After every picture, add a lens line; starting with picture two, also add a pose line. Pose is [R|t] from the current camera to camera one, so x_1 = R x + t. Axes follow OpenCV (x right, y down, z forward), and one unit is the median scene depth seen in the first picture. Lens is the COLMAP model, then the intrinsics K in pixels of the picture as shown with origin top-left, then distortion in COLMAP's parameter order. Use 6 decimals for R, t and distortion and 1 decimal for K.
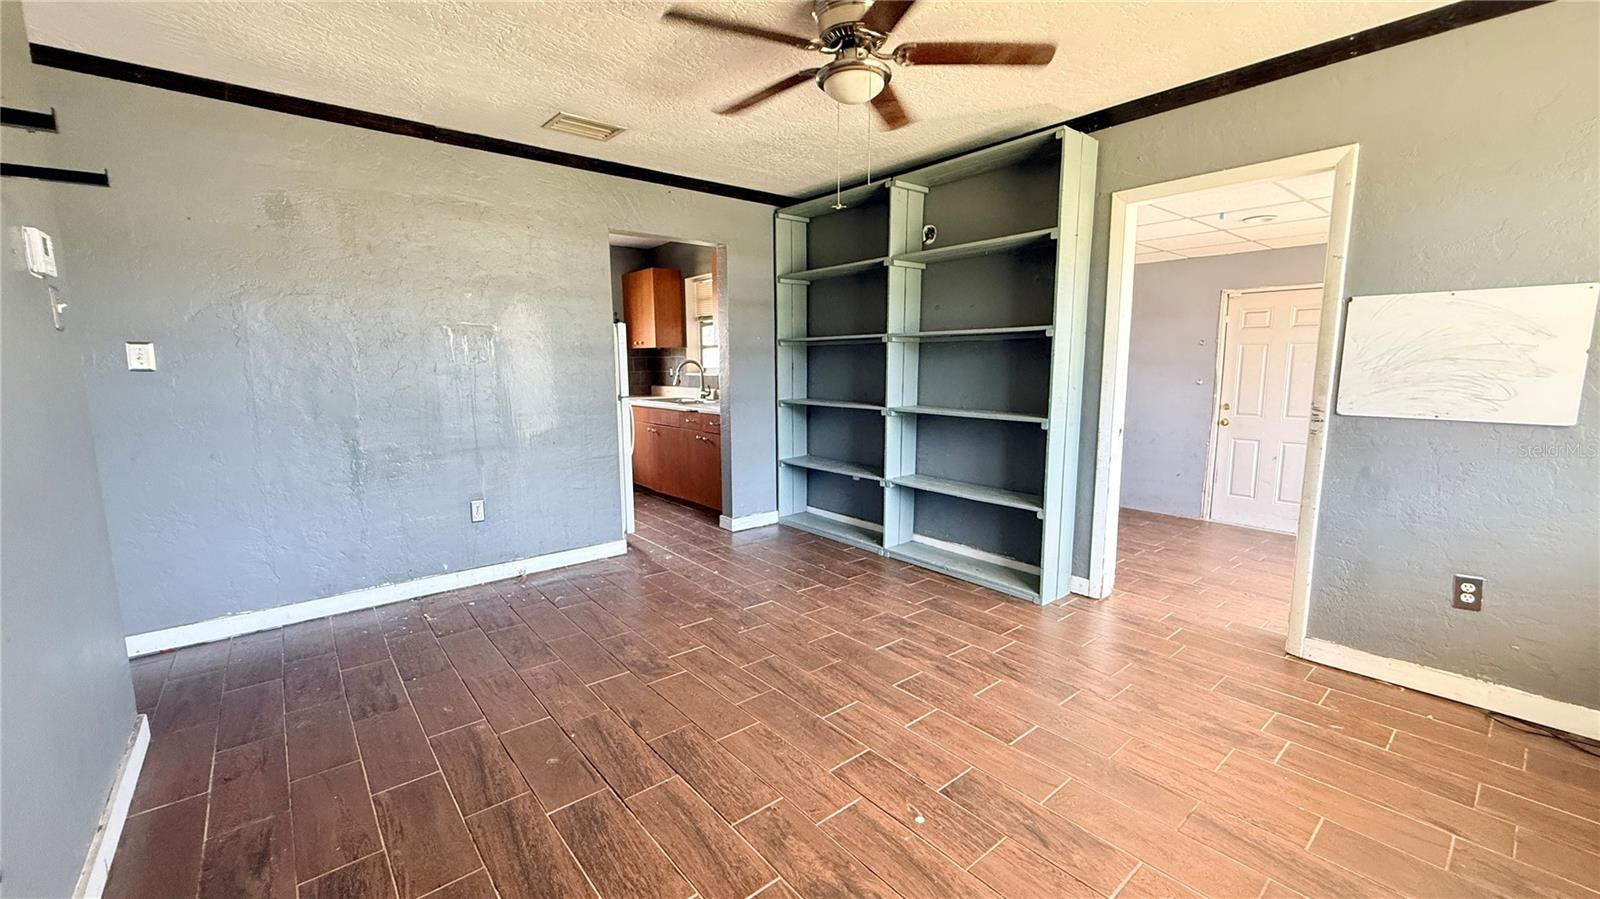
lens RADIAL K [[640.2, 0, 794.3], [0, 640.2, 448.0], [0, 0, 1]] dist [0.006412, 0.000132]
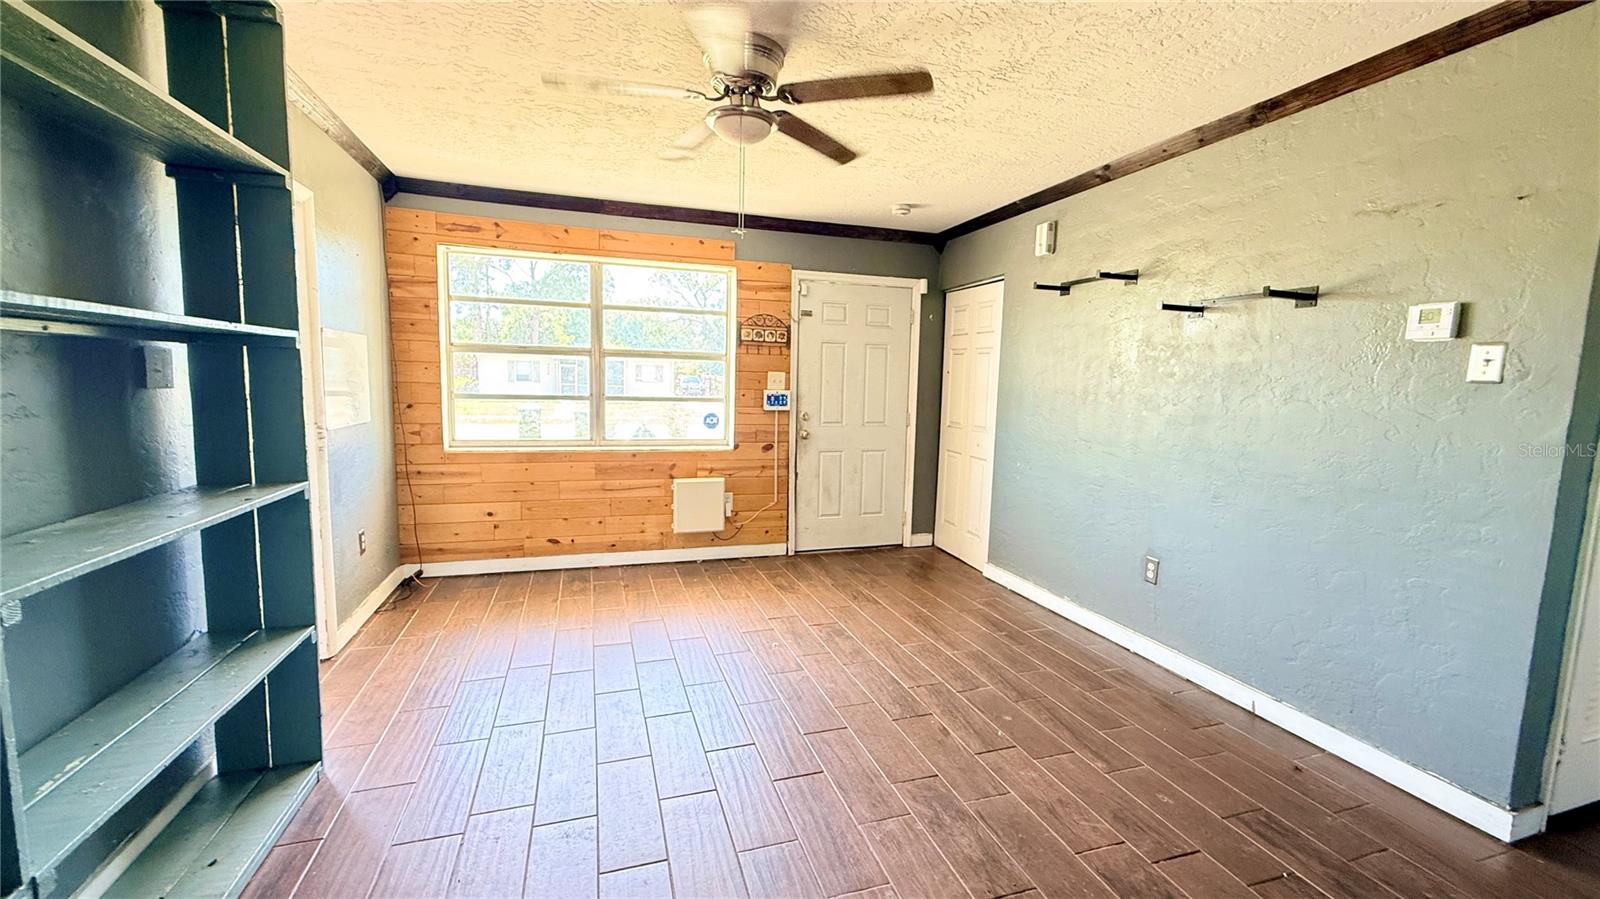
lens RADIAL K [[640.2, 0, 794.3], [0, 640.2, 448.0], [0, 0, 1]] dist [0.006412, 0.000132]
pose [[-0.928472, -0.056189, 0.367128, -0.364621], [0.032729, 0.972266, 0.231577, -0.279606], [-0.369959, 0.227028, -0.900882, 1.867430]]
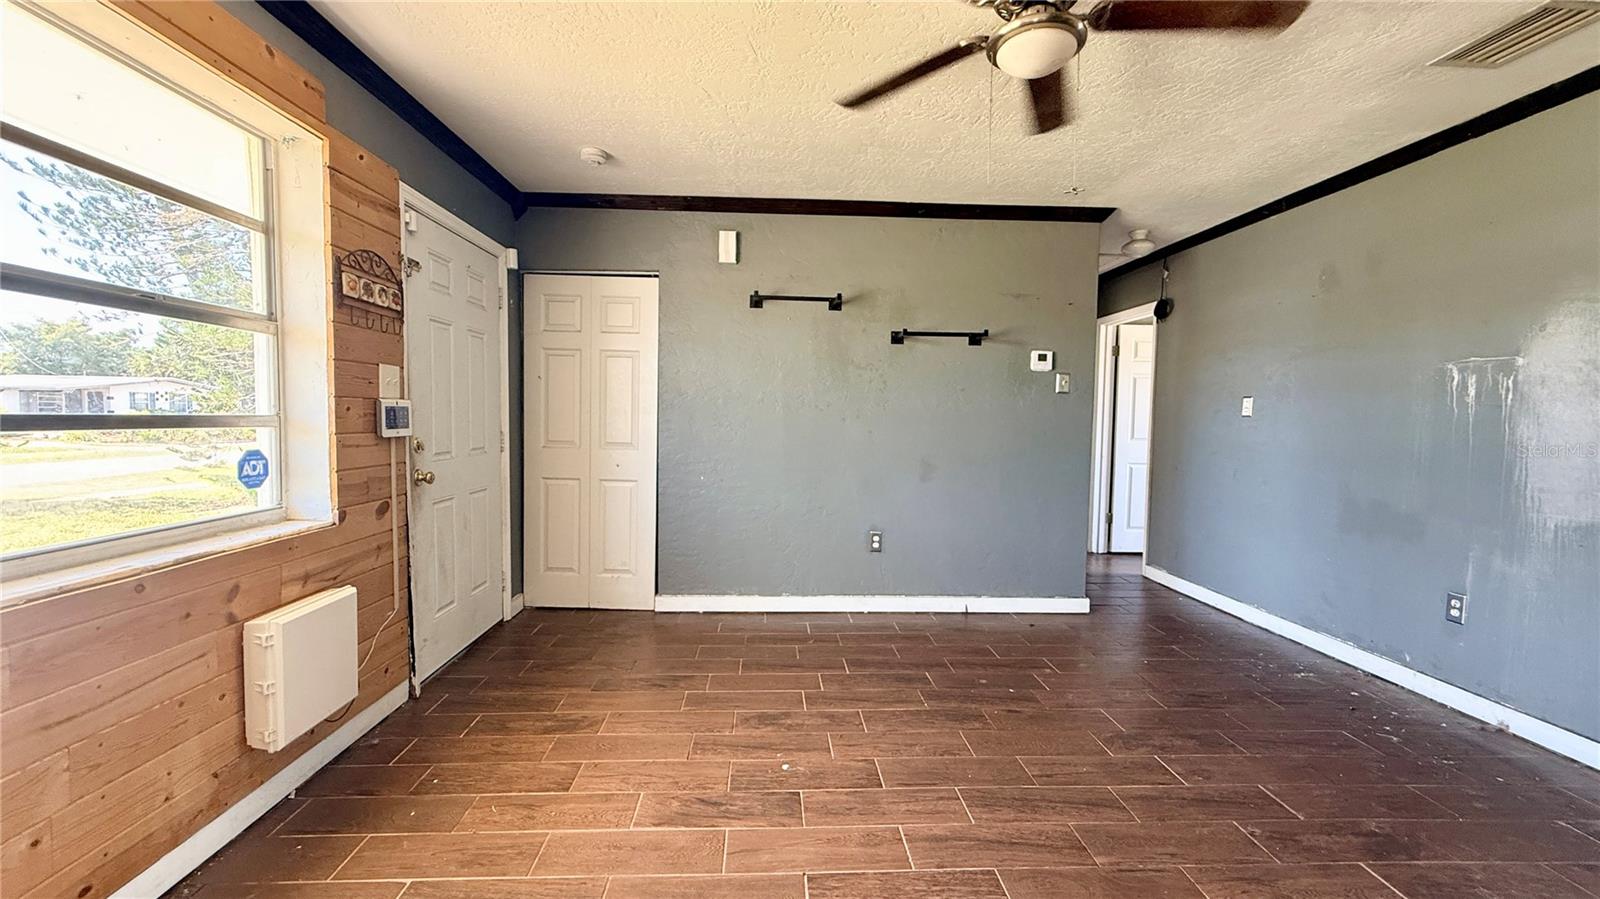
lens RADIAL K [[640.2, 0, 794.3], [0, 640.2, 448.0], [0, 0, 1]] dist [0.006412, 0.000132]
pose [[-0.604563, 0.037039, -0.795696, 0.859230], [-0.121472, 0.982948, 0.138049, -0.144796], [0.787241, 0.180114, -0.589755, 1.226956]]
